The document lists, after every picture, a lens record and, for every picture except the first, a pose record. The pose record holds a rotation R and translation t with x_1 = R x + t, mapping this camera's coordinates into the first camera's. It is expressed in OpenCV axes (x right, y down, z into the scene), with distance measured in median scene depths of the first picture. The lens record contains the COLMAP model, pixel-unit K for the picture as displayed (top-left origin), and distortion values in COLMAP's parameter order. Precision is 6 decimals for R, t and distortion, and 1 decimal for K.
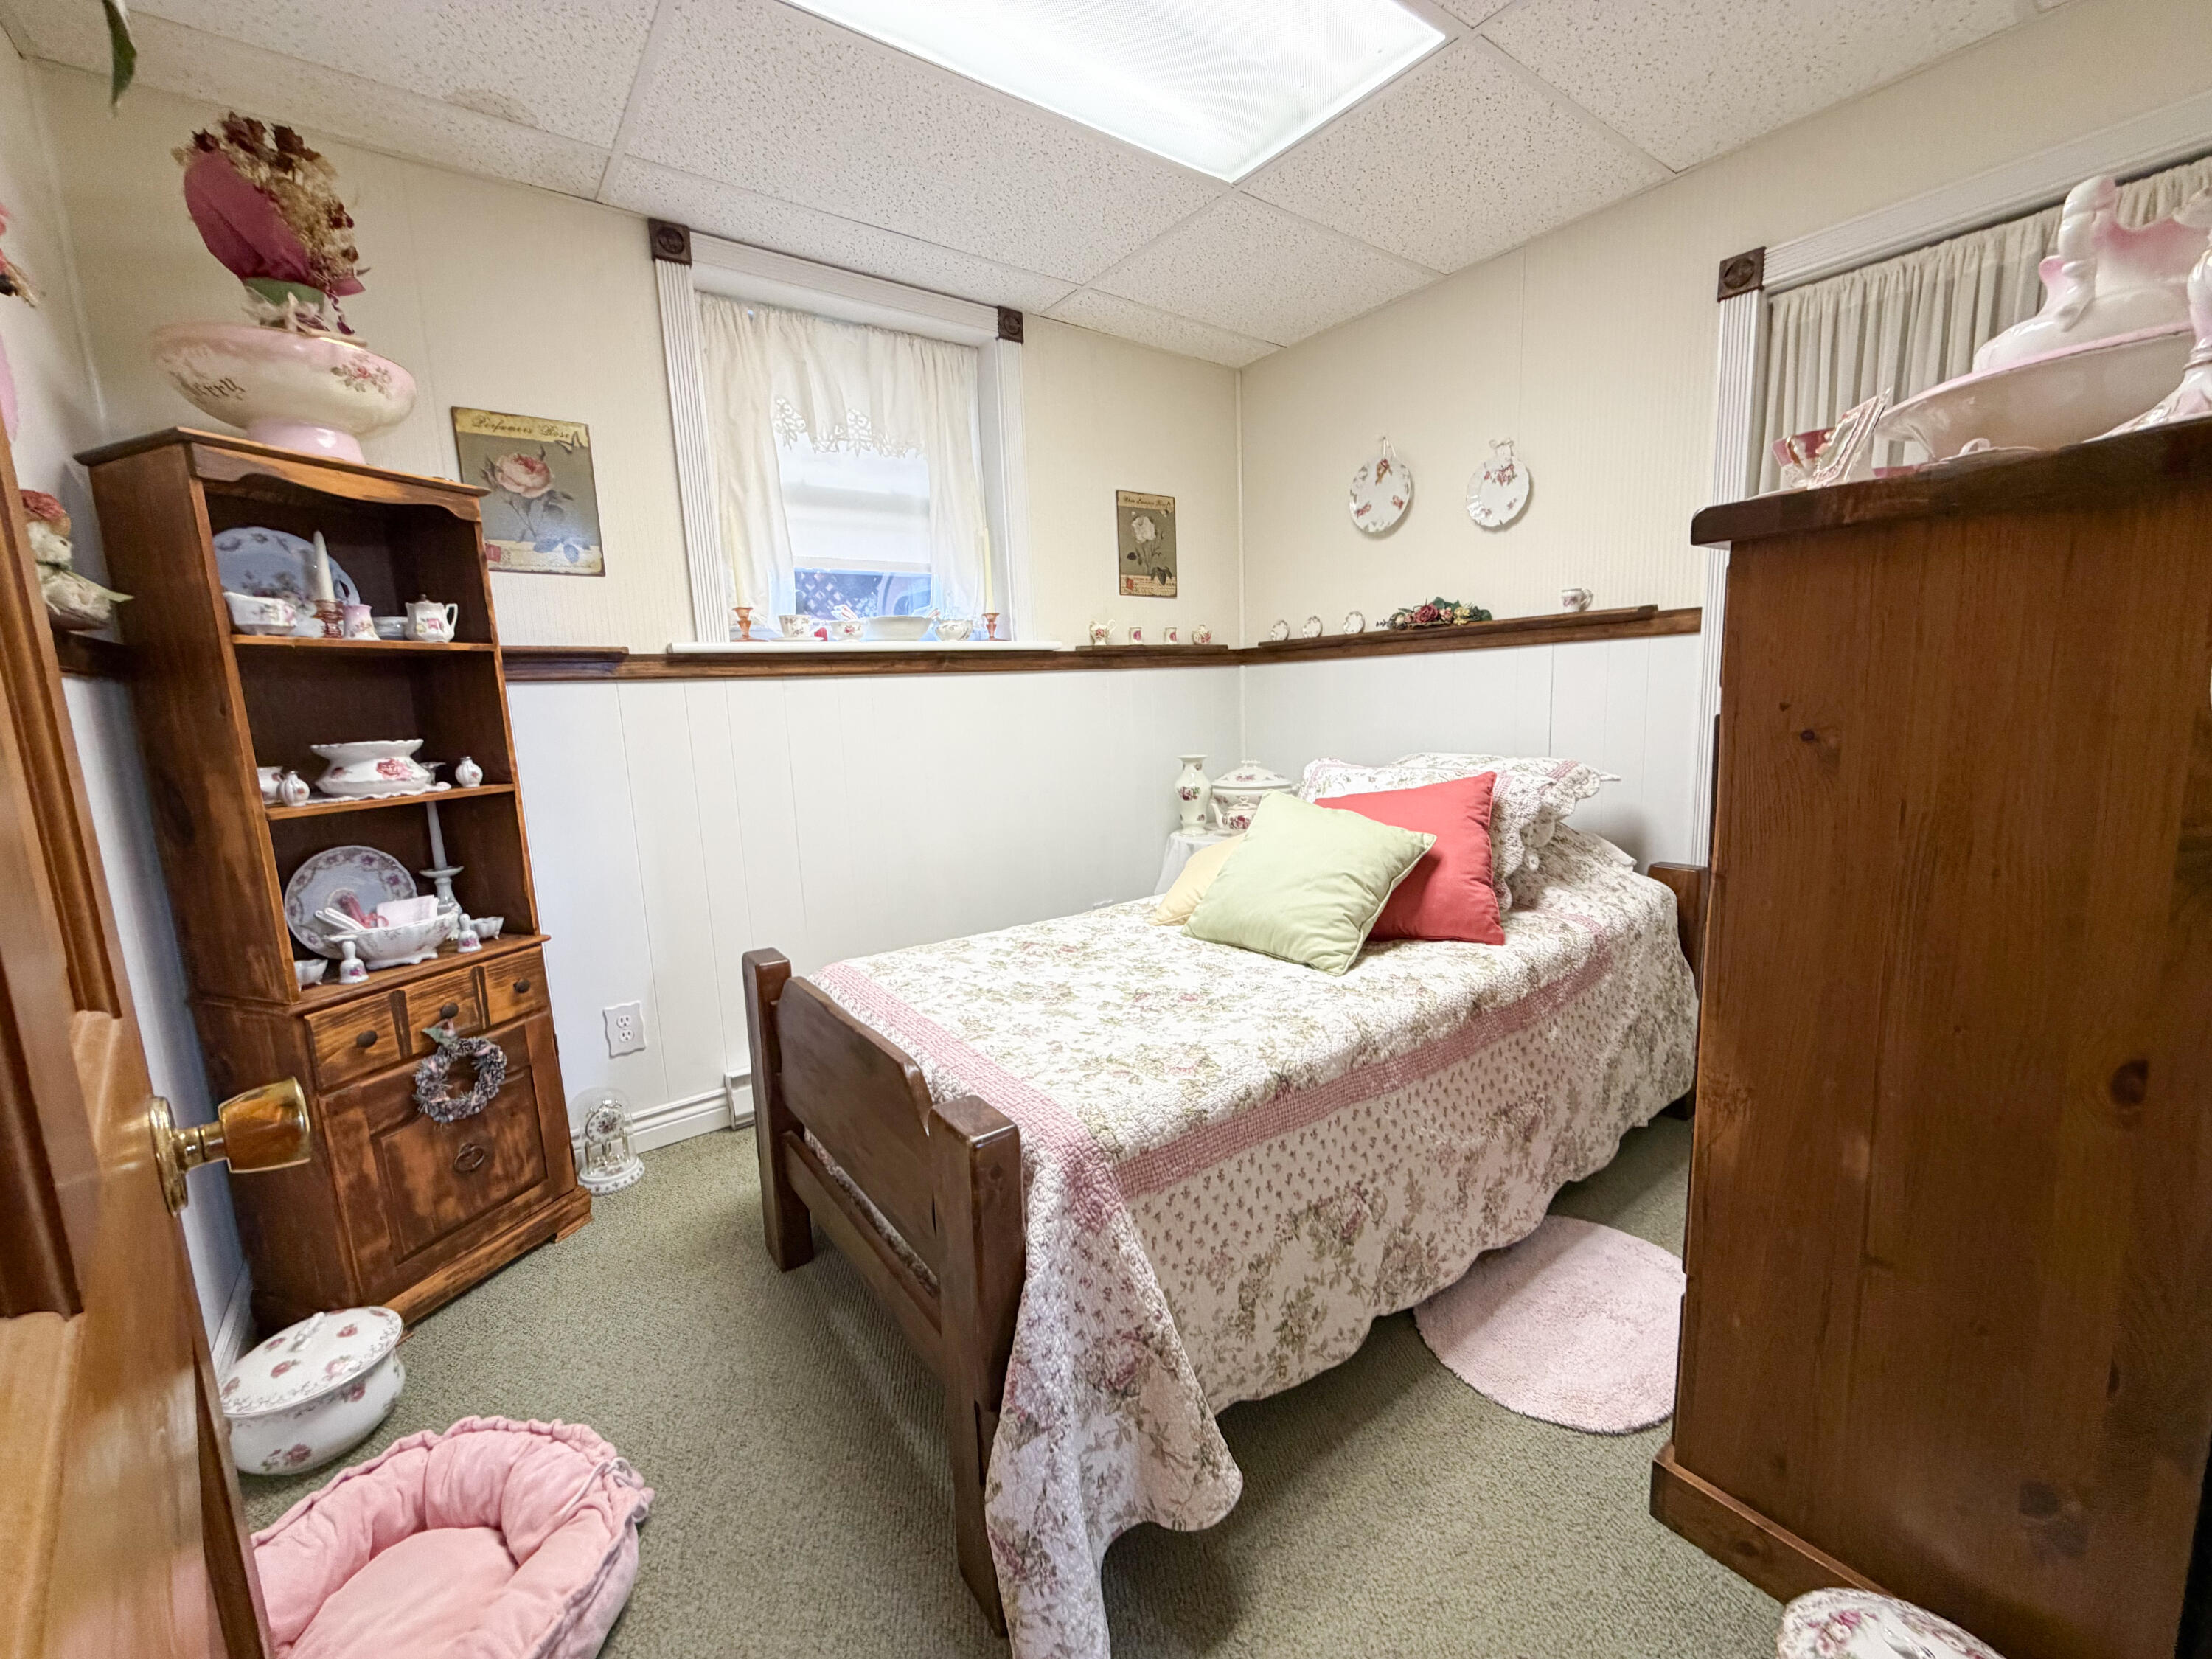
lens RADIAL K [[876.1, 0, 1100.2], [0, 876.1, 831.6], [0, 0, 1]] dist [-0.000781, -0.000209]
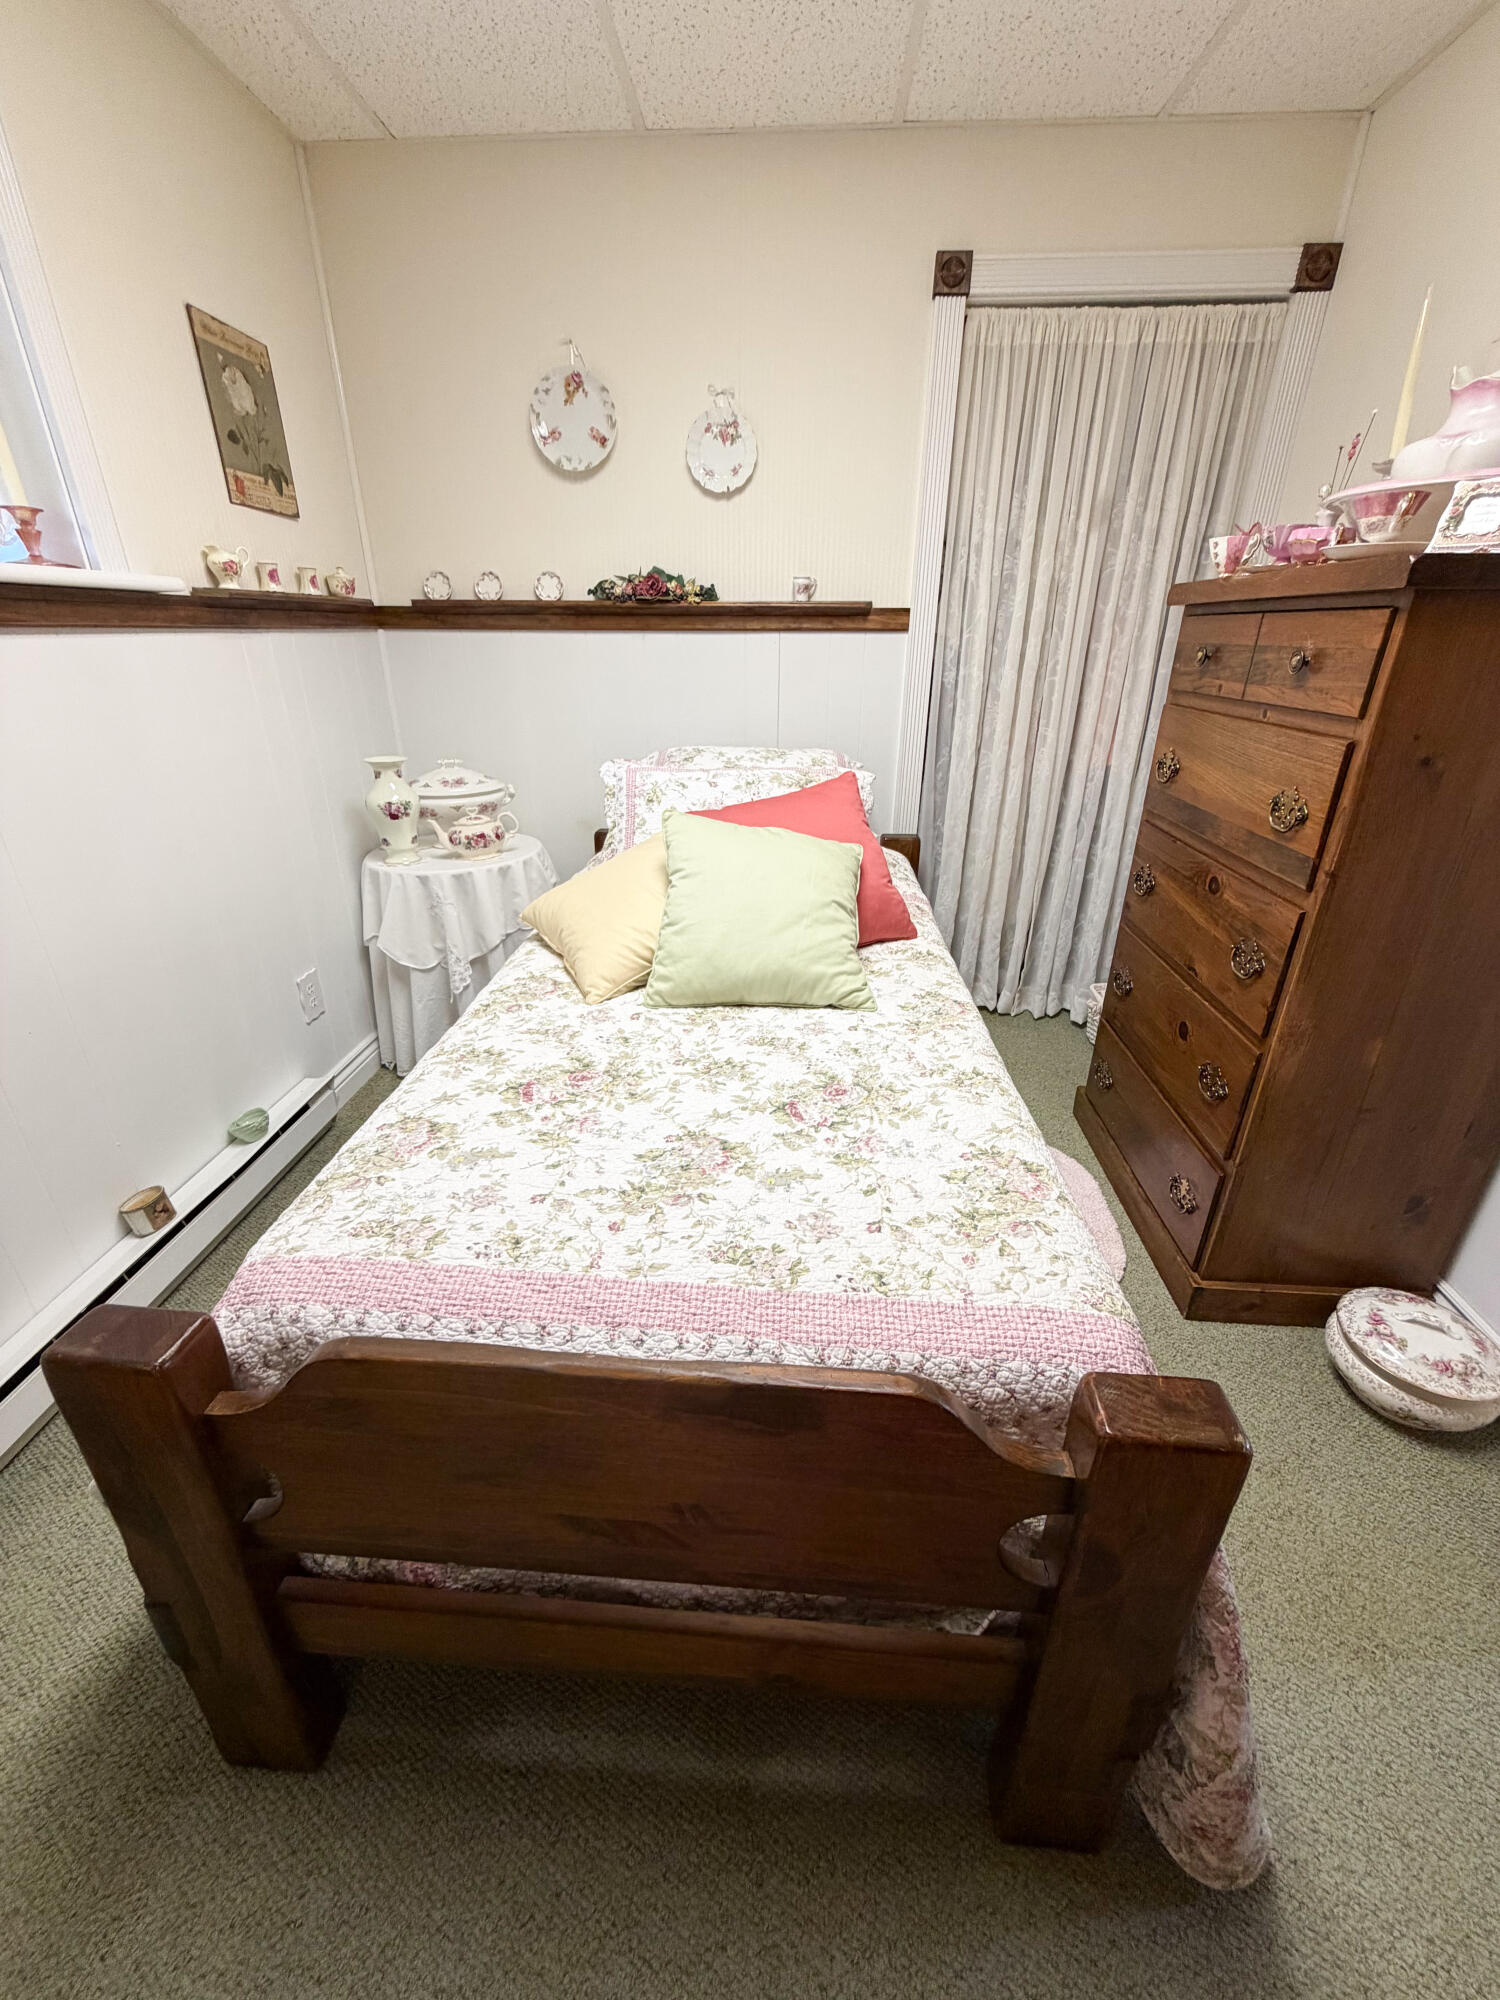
lens RADIAL K [[792.1, 0, 749.3], [0, 792.1, 995.3], [0, 0, 1]] dist [-0.000781, -0.000209]
pose [[0.648518, -0.274026, 0.710165, -0.334087], [0.086555, 0.953451, 0.288860, -0.088652], [-0.756262, -0.125862, 0.642048, 0.423341]]
